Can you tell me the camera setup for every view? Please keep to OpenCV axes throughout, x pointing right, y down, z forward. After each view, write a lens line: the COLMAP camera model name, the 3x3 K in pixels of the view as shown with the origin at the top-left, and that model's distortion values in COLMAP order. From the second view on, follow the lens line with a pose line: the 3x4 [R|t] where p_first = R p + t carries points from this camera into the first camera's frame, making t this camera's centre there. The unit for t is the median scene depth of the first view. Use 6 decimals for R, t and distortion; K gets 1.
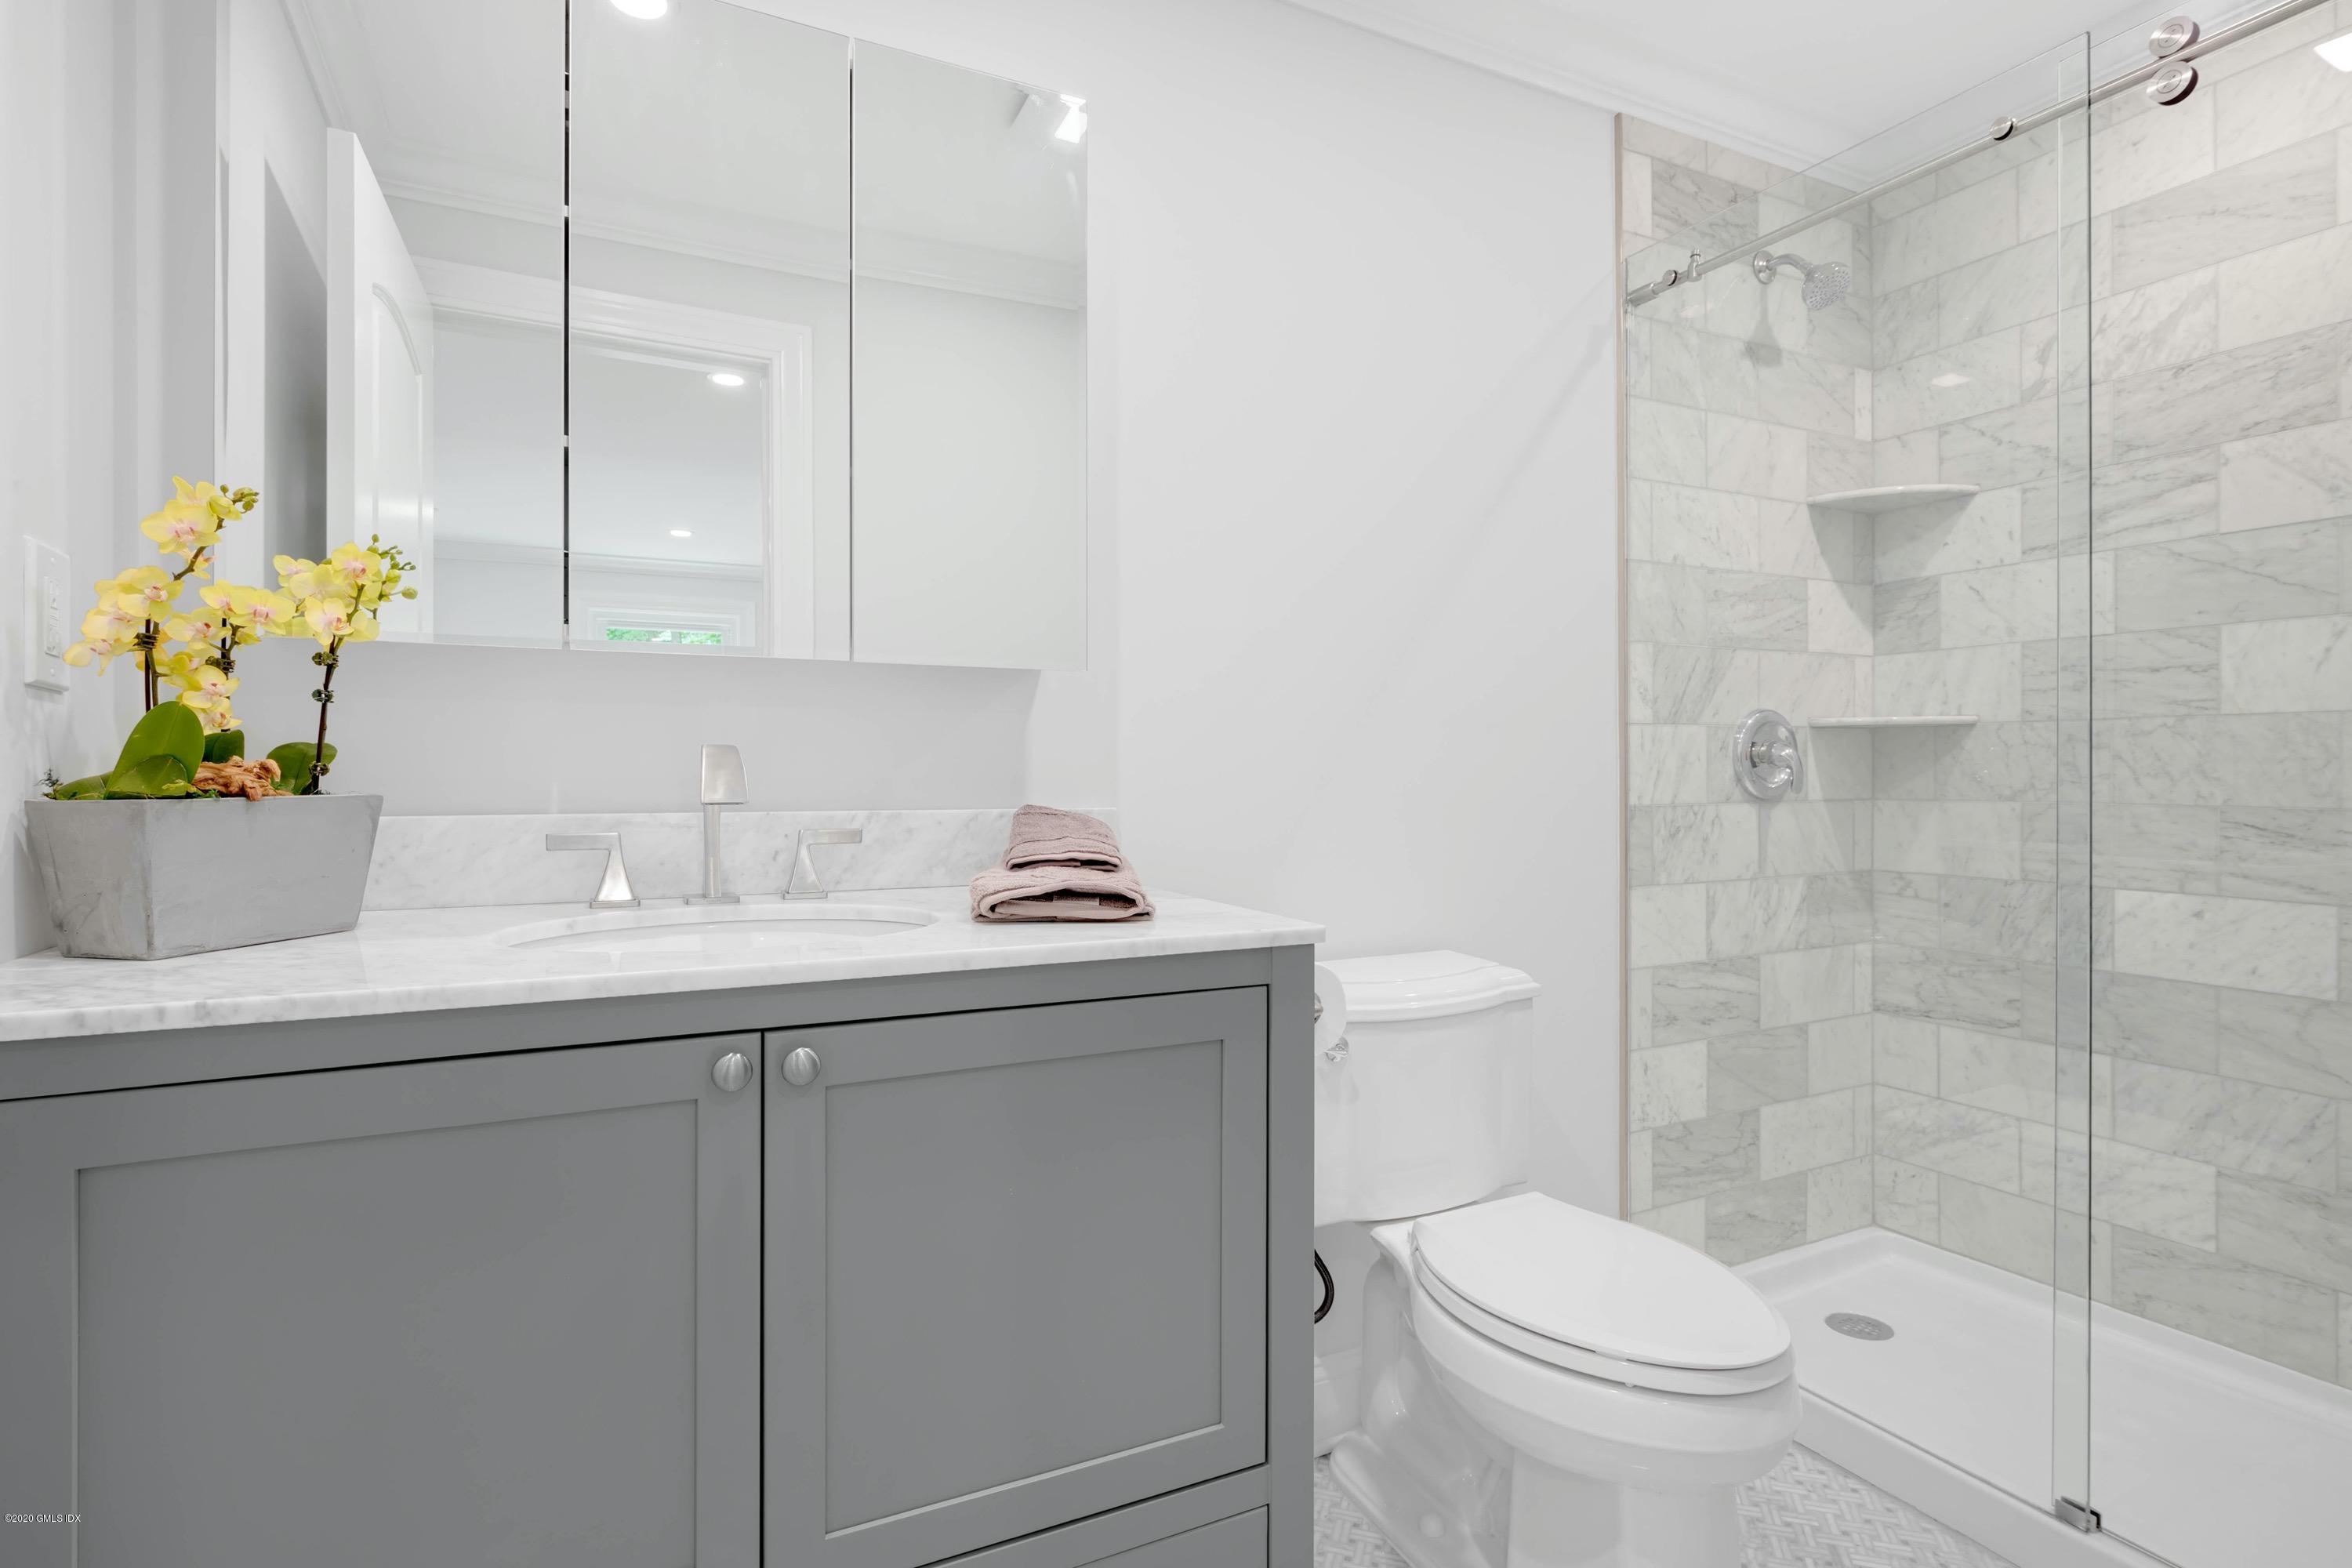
lens RADIAL K [[1192.3, 0, 1172.9], [0, 1192.3, 775.3], [0, 0, 1]] dist [-0.002550, 0.000566]
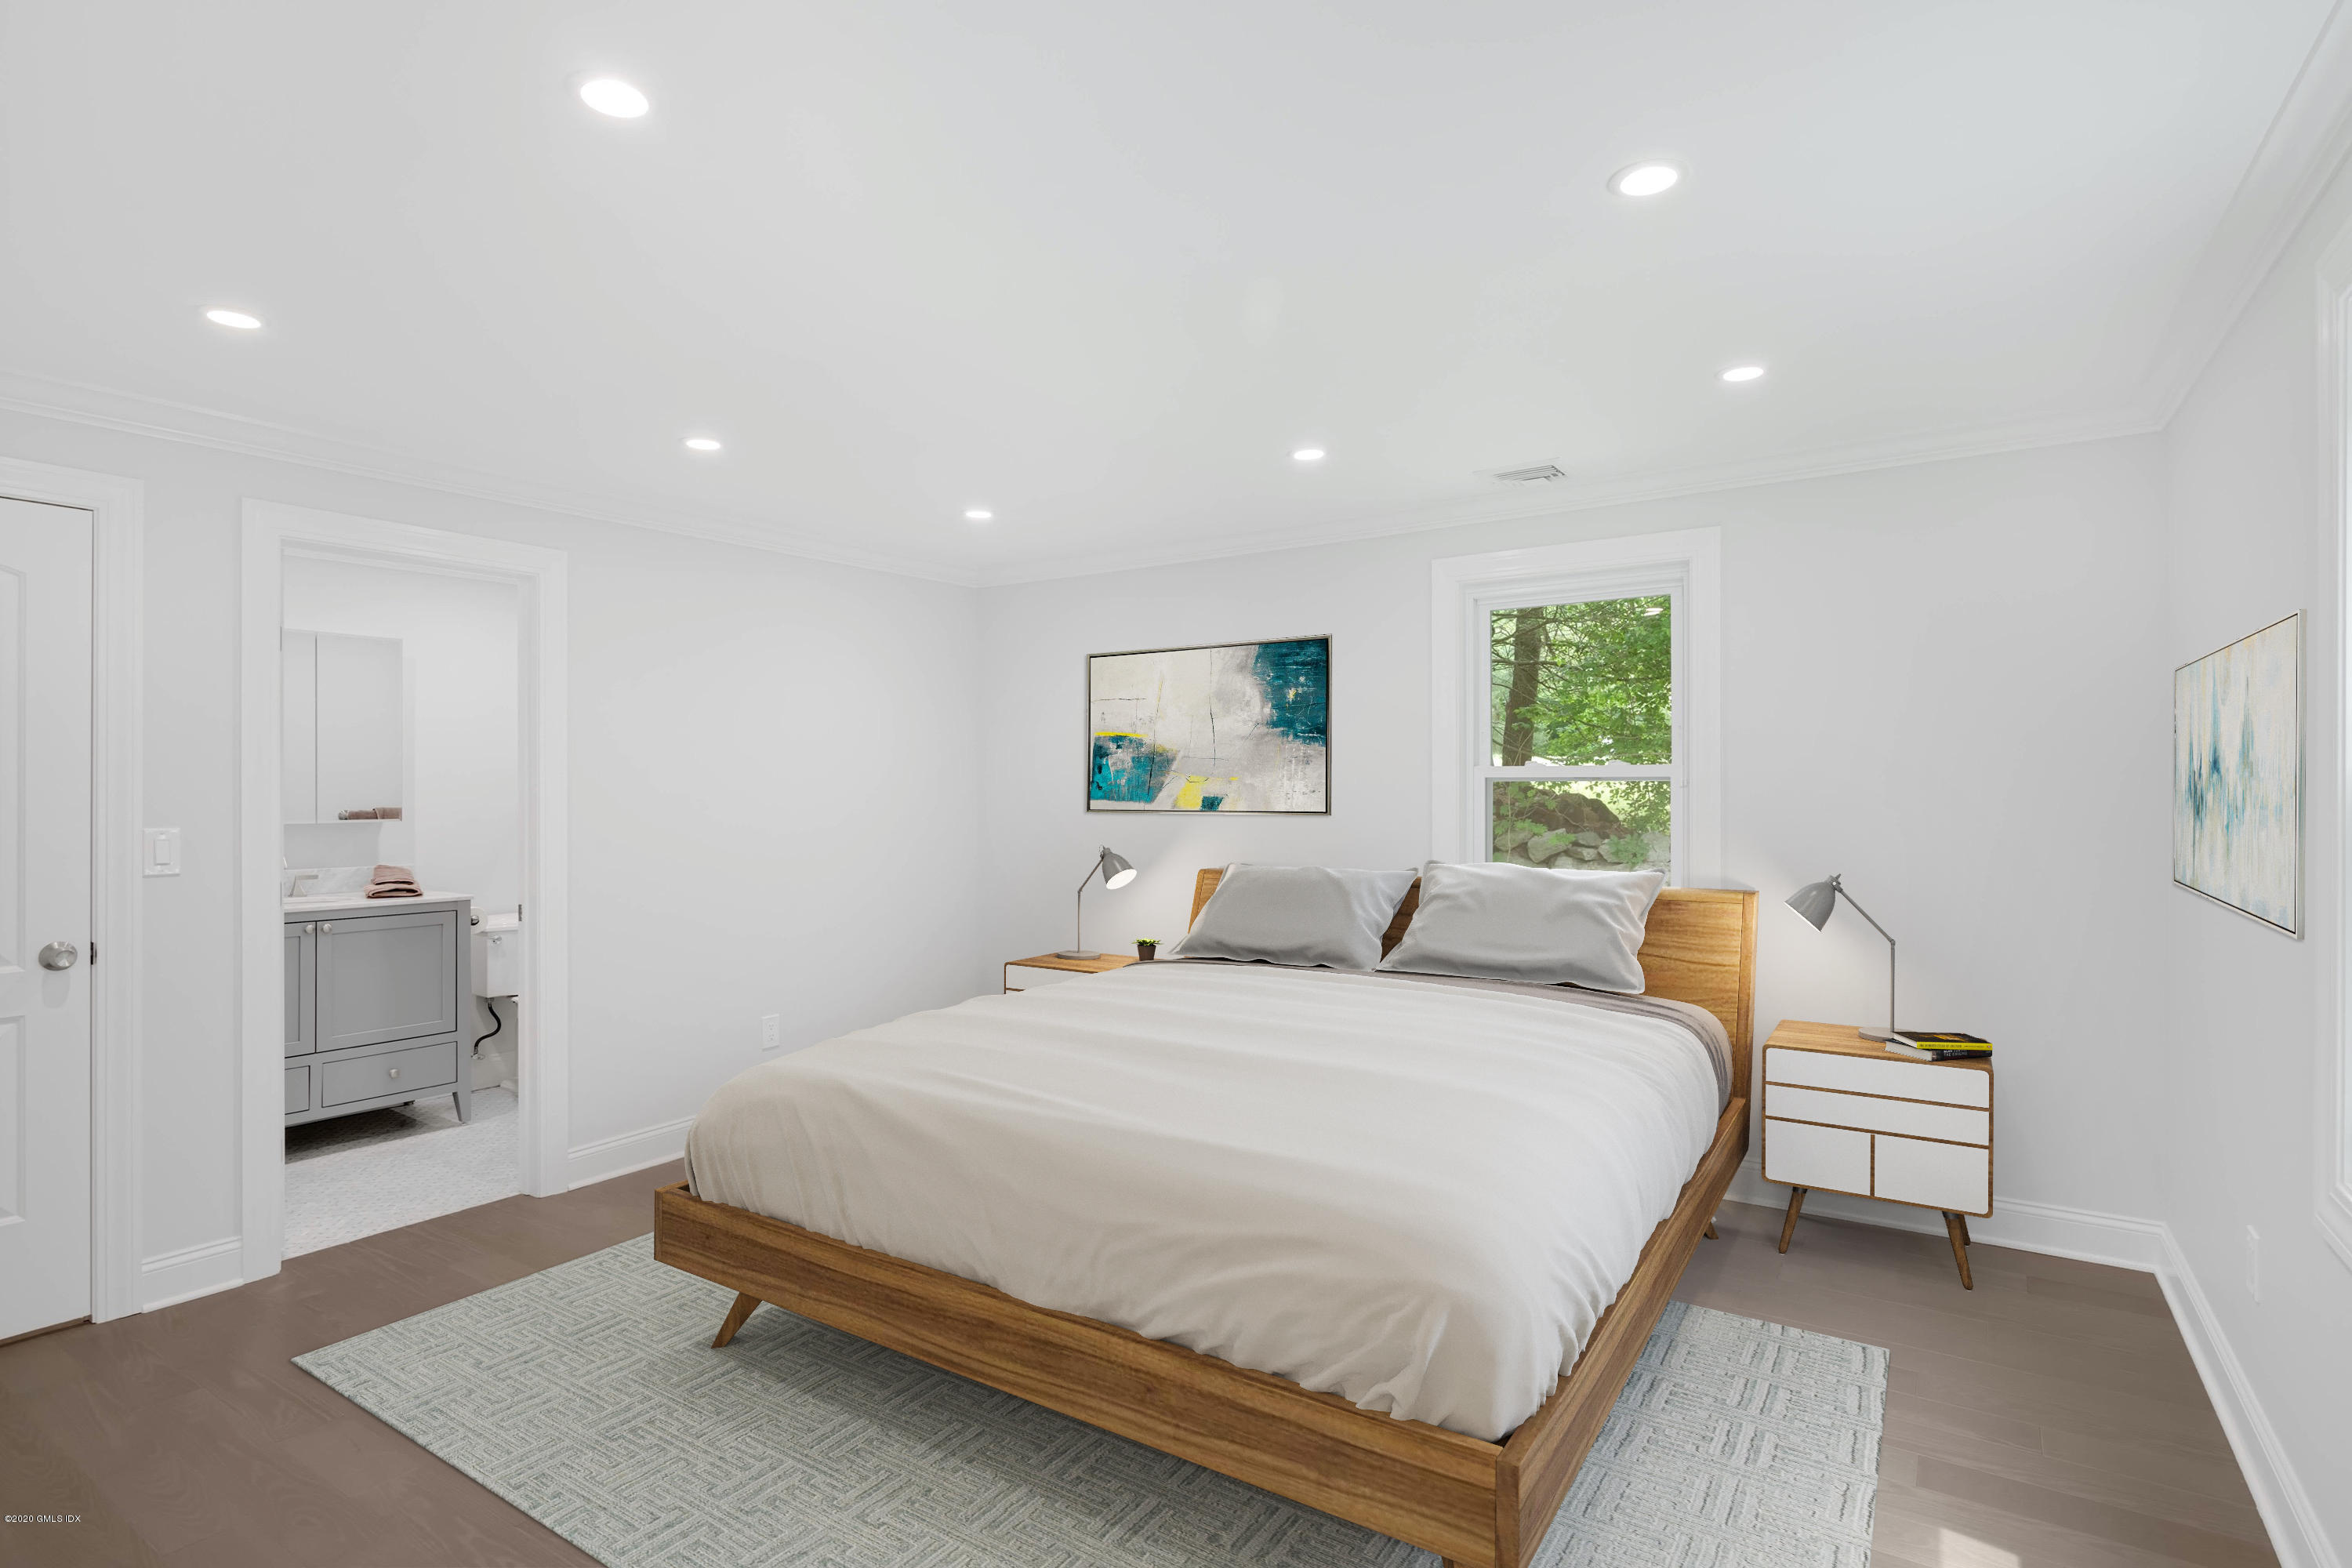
lens RADIAL K [[1192.3, 0, 1178.0], [0, 1192.3, 788.0], [0, 0, 1]] dist [-0.002550, 0.000566]
pose [[0.872603, 0.001642, 0.488427, 0.225808], [0.001988, 0.999974, -0.006914, -0.189932], [-0.488425, 0.007004, 0.872578, -3.450979]]
